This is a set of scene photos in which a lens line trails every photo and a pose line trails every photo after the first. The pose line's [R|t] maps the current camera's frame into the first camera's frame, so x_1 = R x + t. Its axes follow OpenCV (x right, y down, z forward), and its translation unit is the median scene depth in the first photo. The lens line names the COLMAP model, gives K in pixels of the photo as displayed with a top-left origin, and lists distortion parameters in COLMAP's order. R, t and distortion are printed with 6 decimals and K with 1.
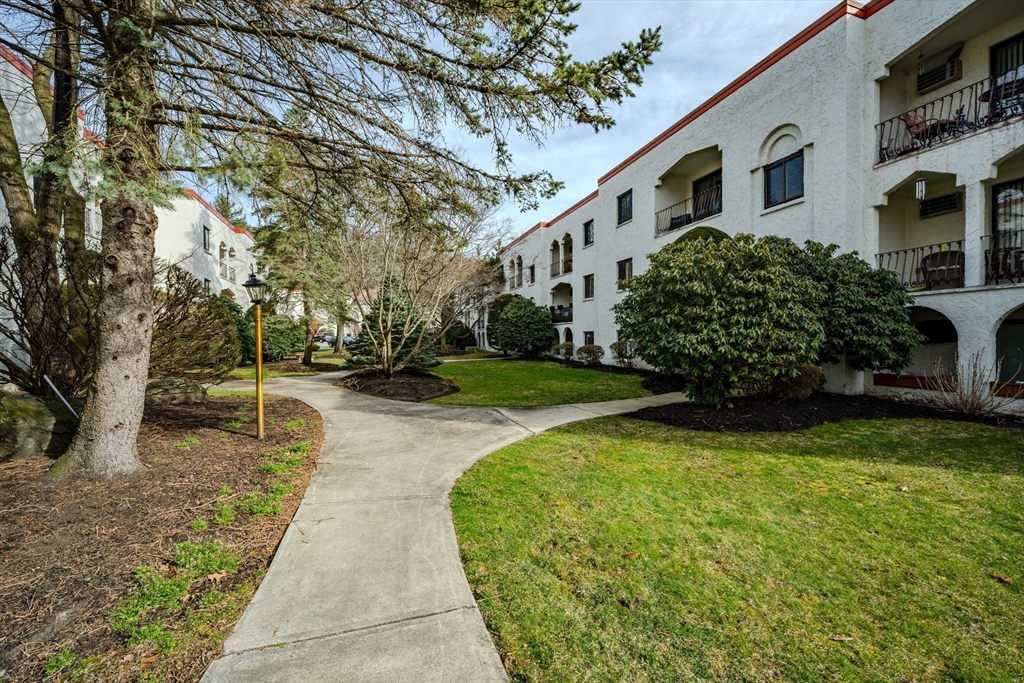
lens RADIAL K [[407.5, 0, 514.3], [0, 407.5, 341.6], [0, 0, 1]] dist [-0.000321, 0.000559]
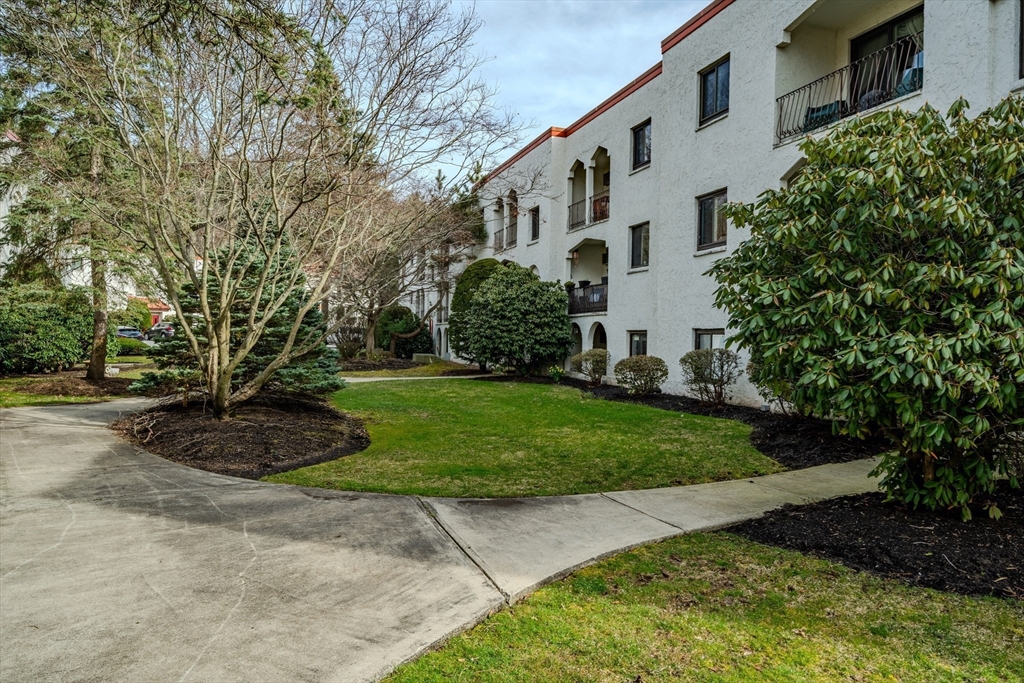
lens RADIAL K [[705.7, 0, 510.5], [0, 705.7, 342.3], [0, 0, 1]] dist [-0.009193, 0.000598]
pose [[0.999688, 0.023169, 0.009313, 0.018320], [-0.023113, 0.999715, -0.006058, 0.000698], [-0.009451, 0.005841, 0.999938, 0.164219]]
